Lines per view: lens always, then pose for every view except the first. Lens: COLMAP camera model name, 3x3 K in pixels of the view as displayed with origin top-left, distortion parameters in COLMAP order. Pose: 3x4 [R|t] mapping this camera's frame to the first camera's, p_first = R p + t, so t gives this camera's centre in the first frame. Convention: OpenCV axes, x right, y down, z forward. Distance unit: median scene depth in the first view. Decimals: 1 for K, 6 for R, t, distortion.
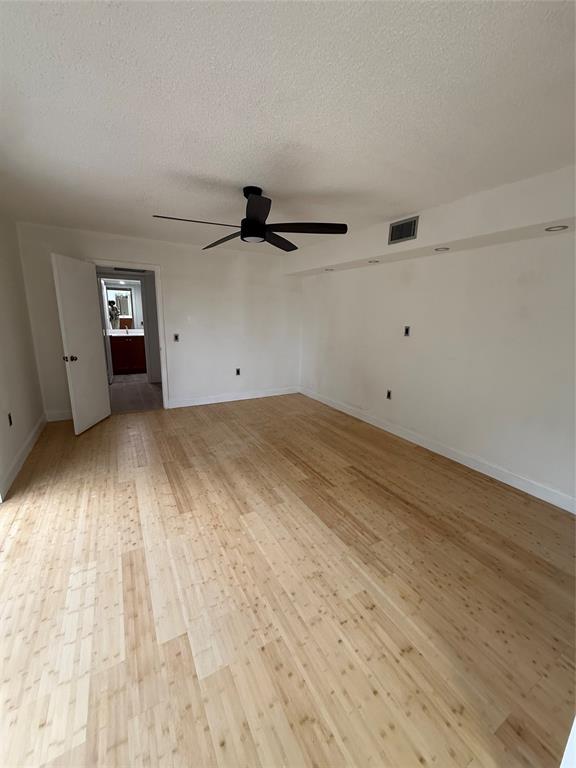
lens RADIAL K [[303.7, 0, 286.7], [0, 303.7, 381.2], [0, 0, 1]] dist [-0.003166, 0.000194]
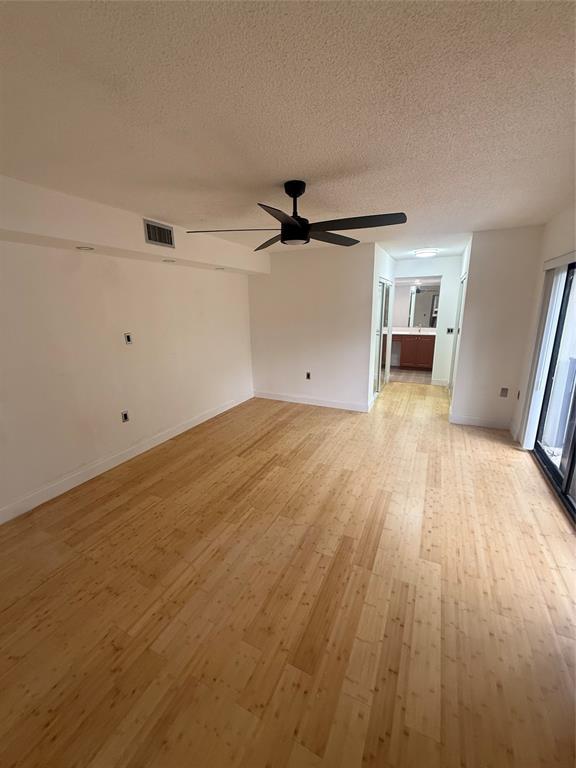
lens RADIAL K [[303.7, 0, 288.2], [0, 303.7, 382.7], [0, 0, 1]] dist [-0.003166, 0.000194]
pose [[-0.568917, -0.216816, 0.793300, -0.820782], [0.184079, 0.906574, 0.379788, -0.403115], [-0.801529, 0.362098, -0.475854, 1.468324]]
